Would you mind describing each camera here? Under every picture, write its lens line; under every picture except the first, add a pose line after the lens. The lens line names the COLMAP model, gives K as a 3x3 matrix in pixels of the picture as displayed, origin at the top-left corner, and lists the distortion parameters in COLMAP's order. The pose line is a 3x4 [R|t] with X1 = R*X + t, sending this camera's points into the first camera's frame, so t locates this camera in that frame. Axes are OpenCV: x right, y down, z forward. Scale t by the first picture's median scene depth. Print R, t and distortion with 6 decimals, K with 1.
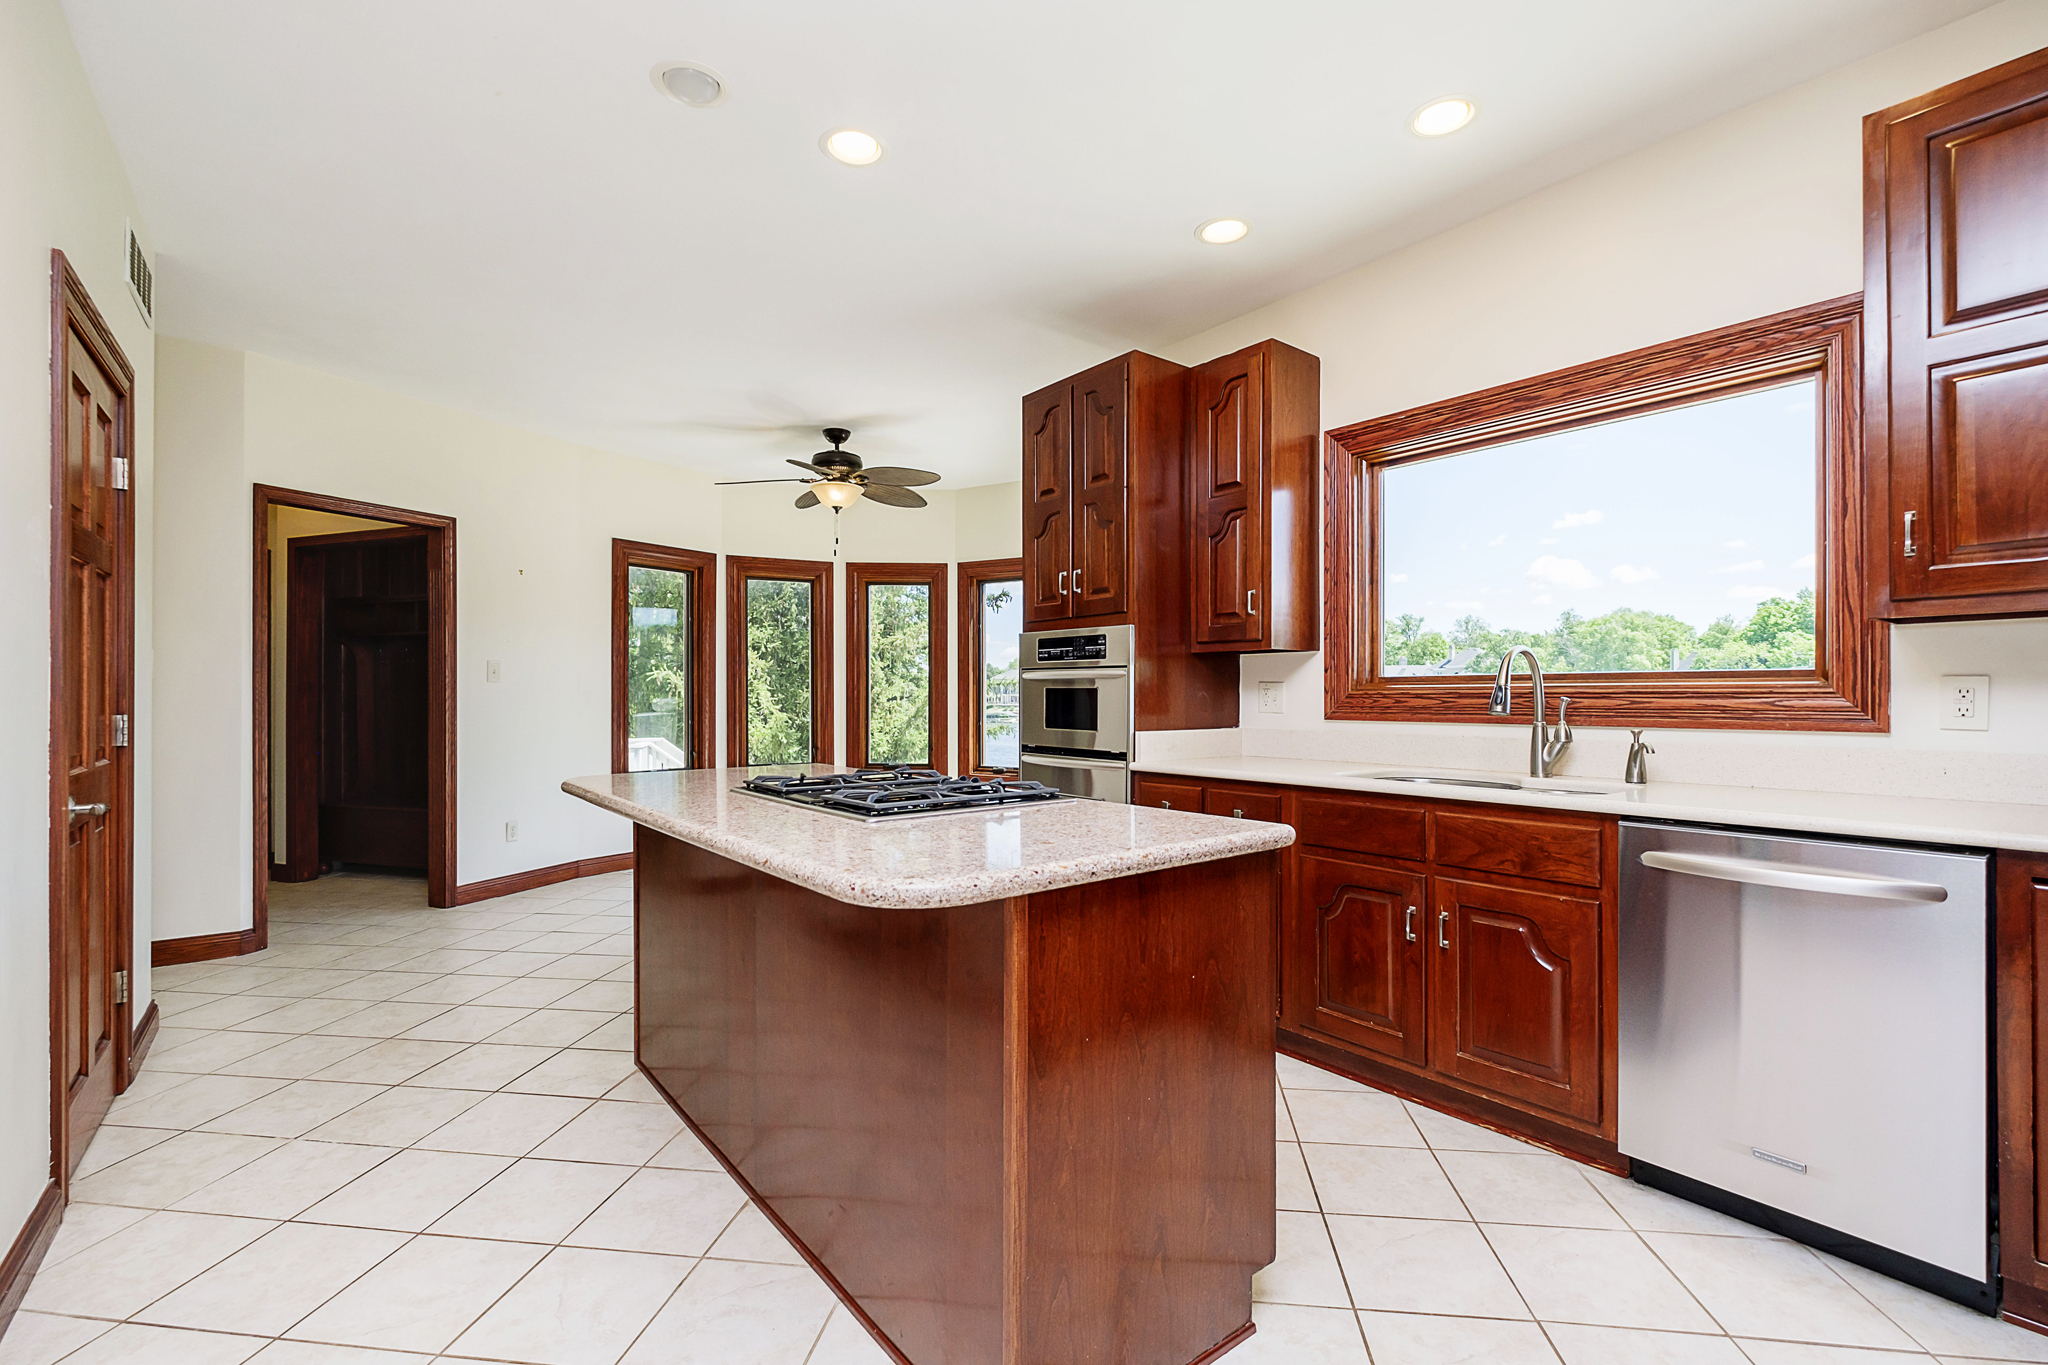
lens RADIAL K [[907.3, 0, 1024.1], [0, 907.3, 690.8], [0, 0, 1]] dist [-0.001943, -0.000284]
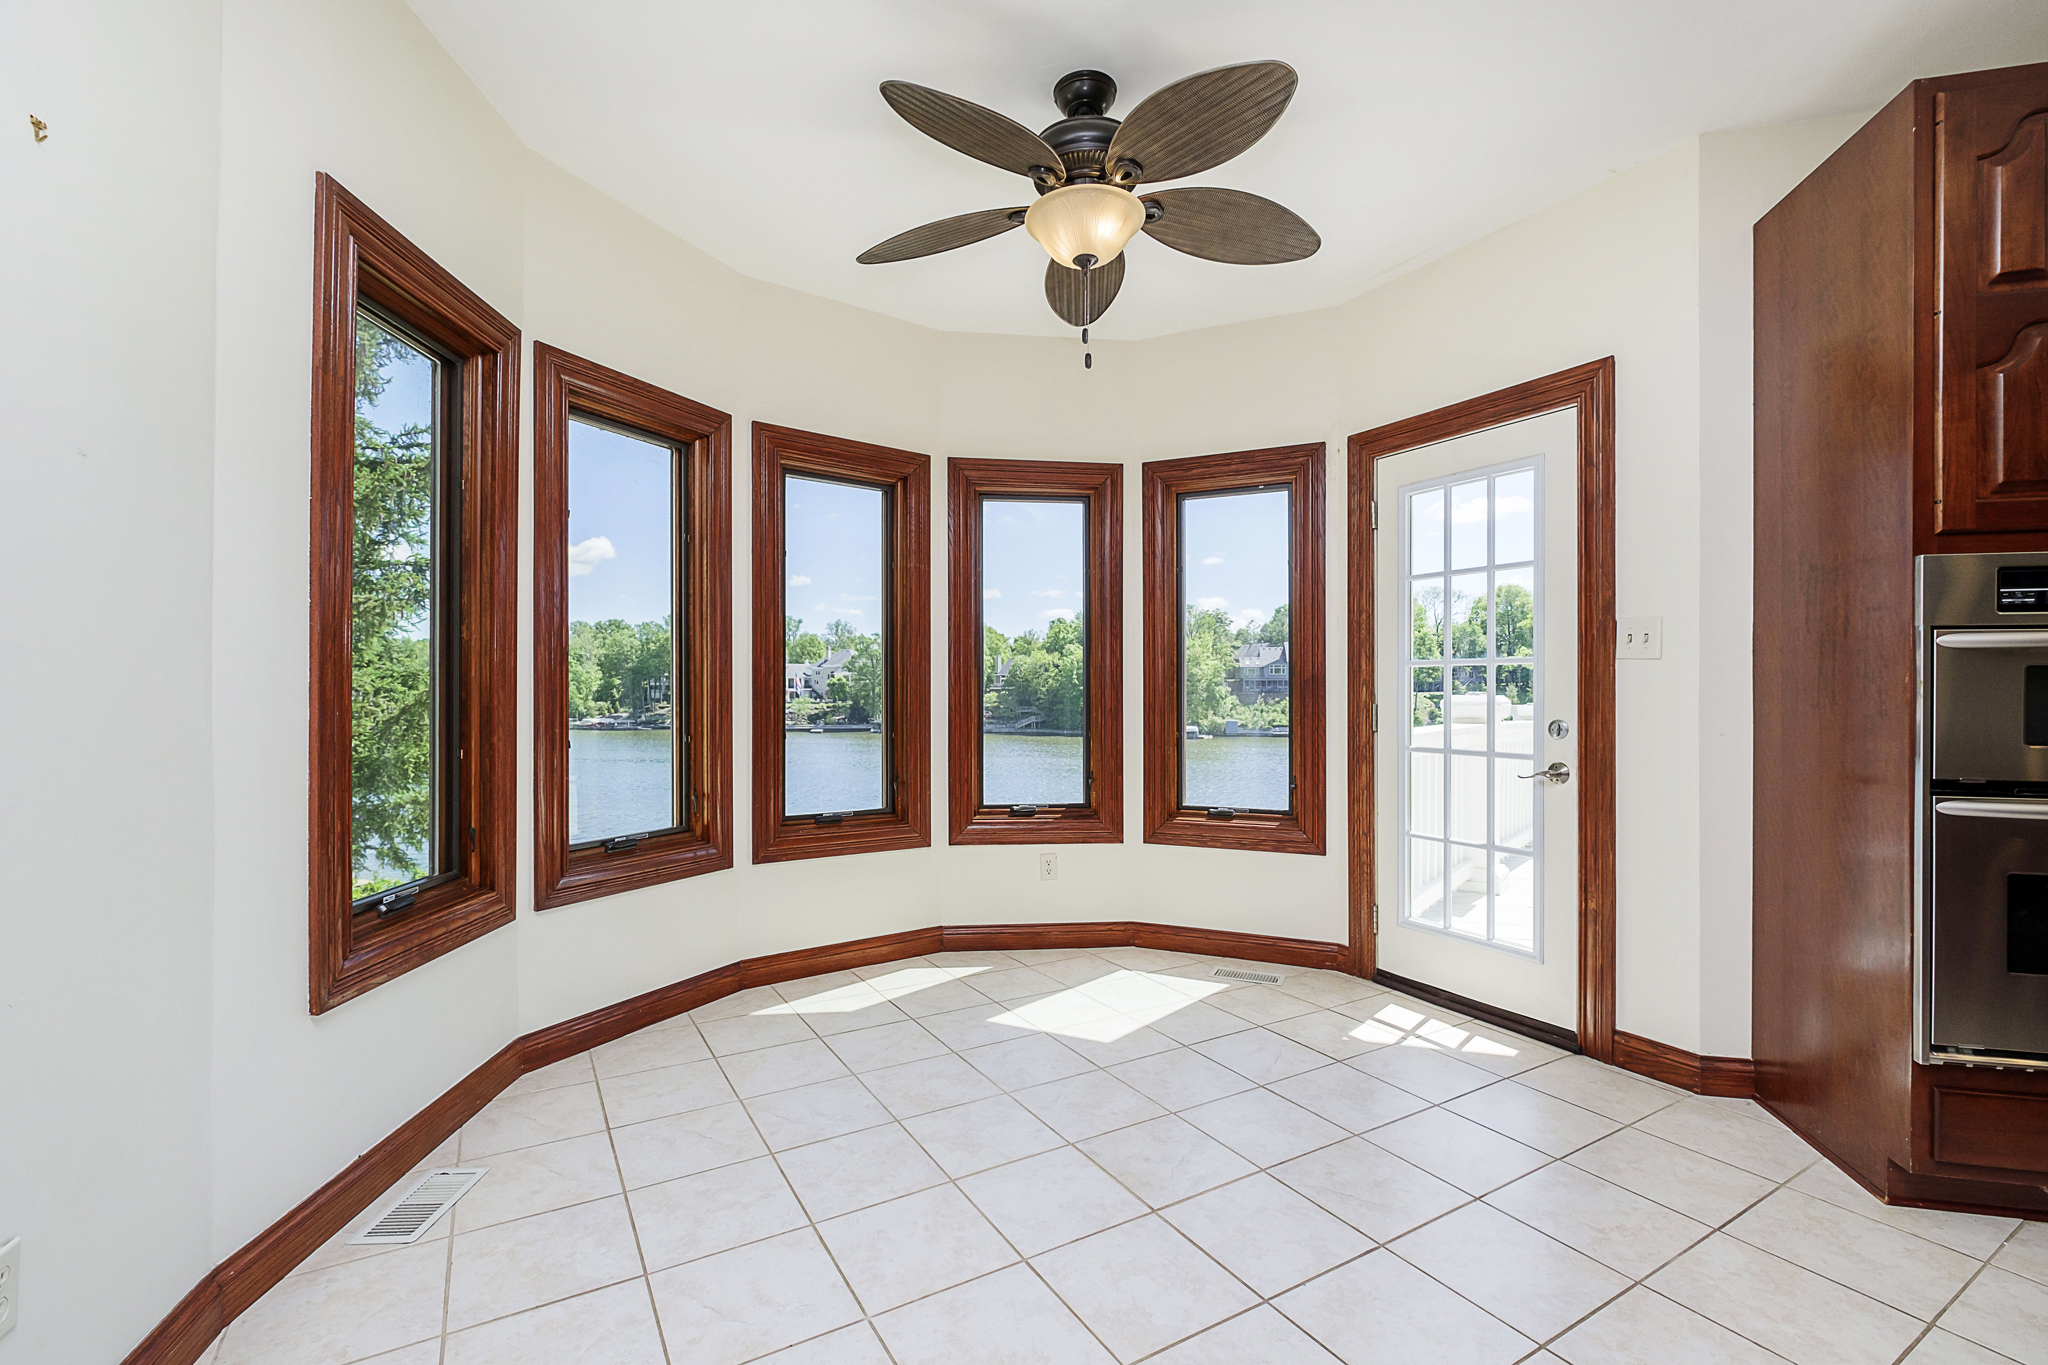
lens RADIAL K [[891.0, 0, 1036.9], [0, 891.0, 688.0], [0, 0, 1]] dist [0.000446, -0.000154]
pose [[0.773491, 0.003186, 0.633799, -0.751938], [-0.003451, 0.999994, -0.000815, 0.012324], [-0.633798, -0.001557, 0.773497, 1.021423]]
